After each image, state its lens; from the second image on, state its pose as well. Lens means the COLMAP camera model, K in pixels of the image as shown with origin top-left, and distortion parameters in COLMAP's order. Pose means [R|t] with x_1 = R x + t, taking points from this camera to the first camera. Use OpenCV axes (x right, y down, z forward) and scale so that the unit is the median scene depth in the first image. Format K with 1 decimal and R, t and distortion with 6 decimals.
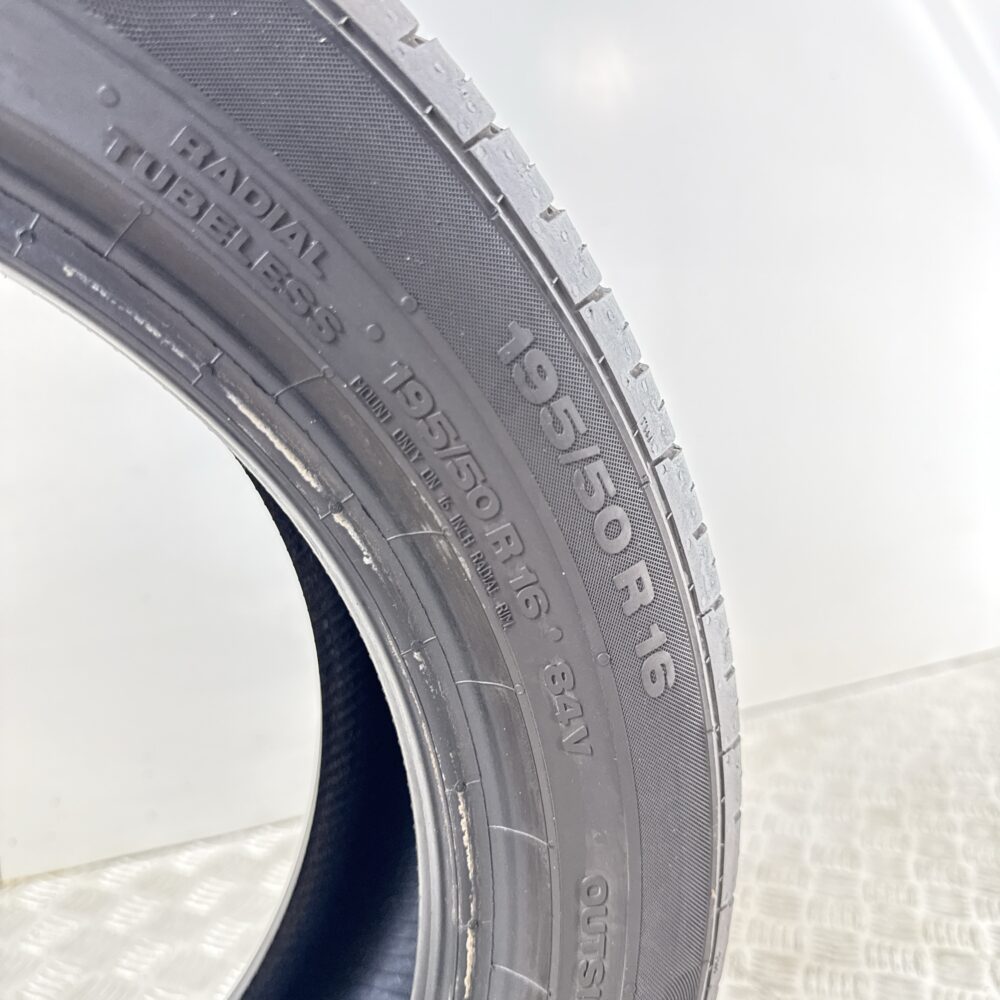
lens RADIAL K [[974.1, 0, 500.0], [0, 974.1, 500.0], [0, 0, 1]] dist [0.129123, -0.255374]
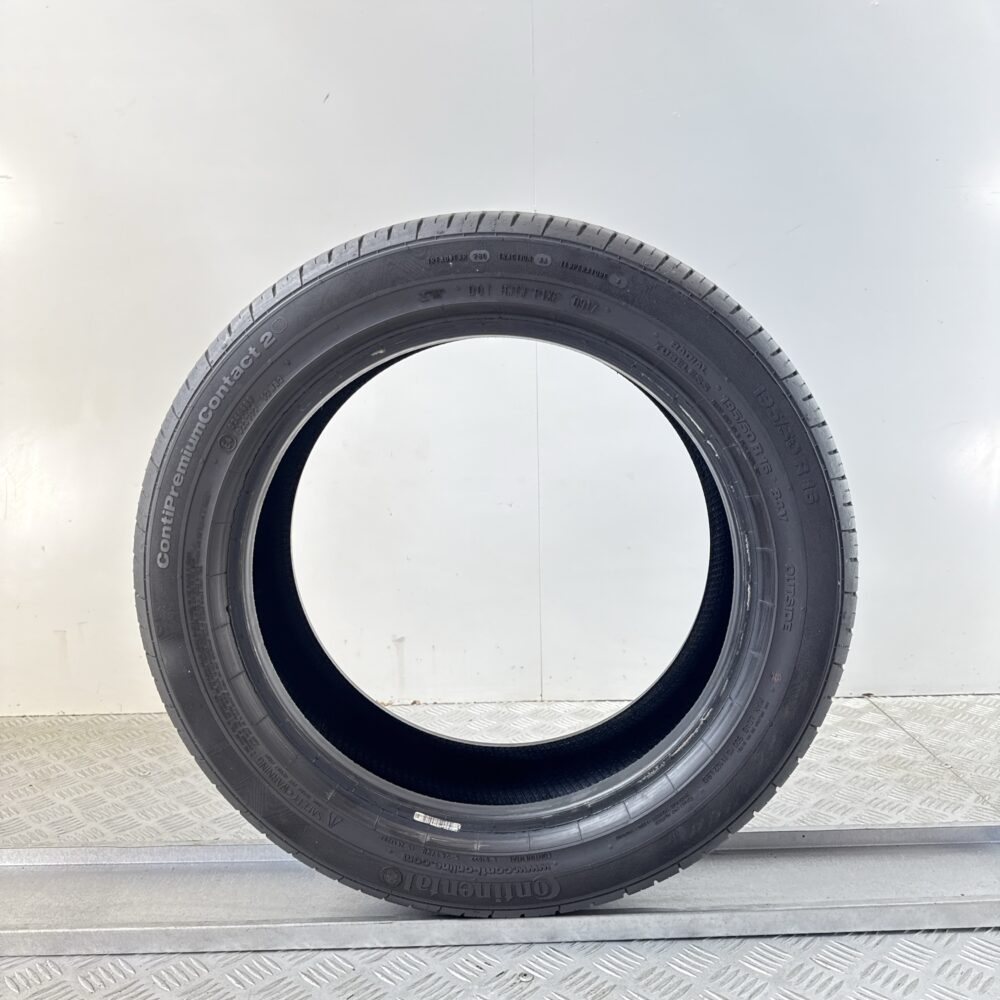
lens RADIAL K [[974.1, 0, 500.0], [0, 974.1, 500.0], [0, 0, 1]] dist [0.129123, -0.255374]
pose [[0.899303, 0.032821, -0.436093, 0.694434], [-0.066467, 0.995853, -0.062117, 0.490880], [0.432246, 0.084848, 0.897755, -2.430148]]
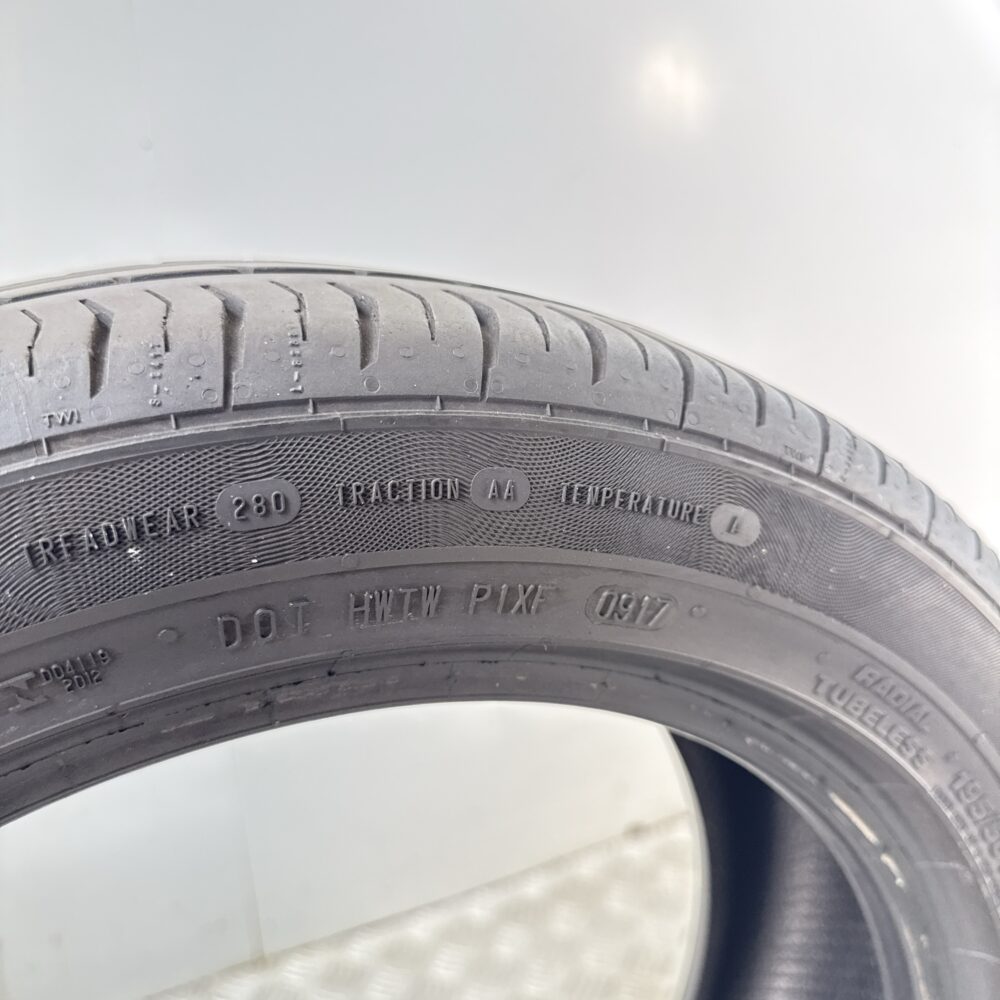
lens RADIAL K [[974.1, 0, 500.0], [0, 974.1, 500.0], [0, 0, 1]] dist [0.129123, -0.255374]
pose [[0.998161, -0.060609, -0.000577, -0.664807], [0.060511, 0.995922, 0.066917, -0.594752], [-0.003481, -0.066829, 0.997758, -0.318008]]
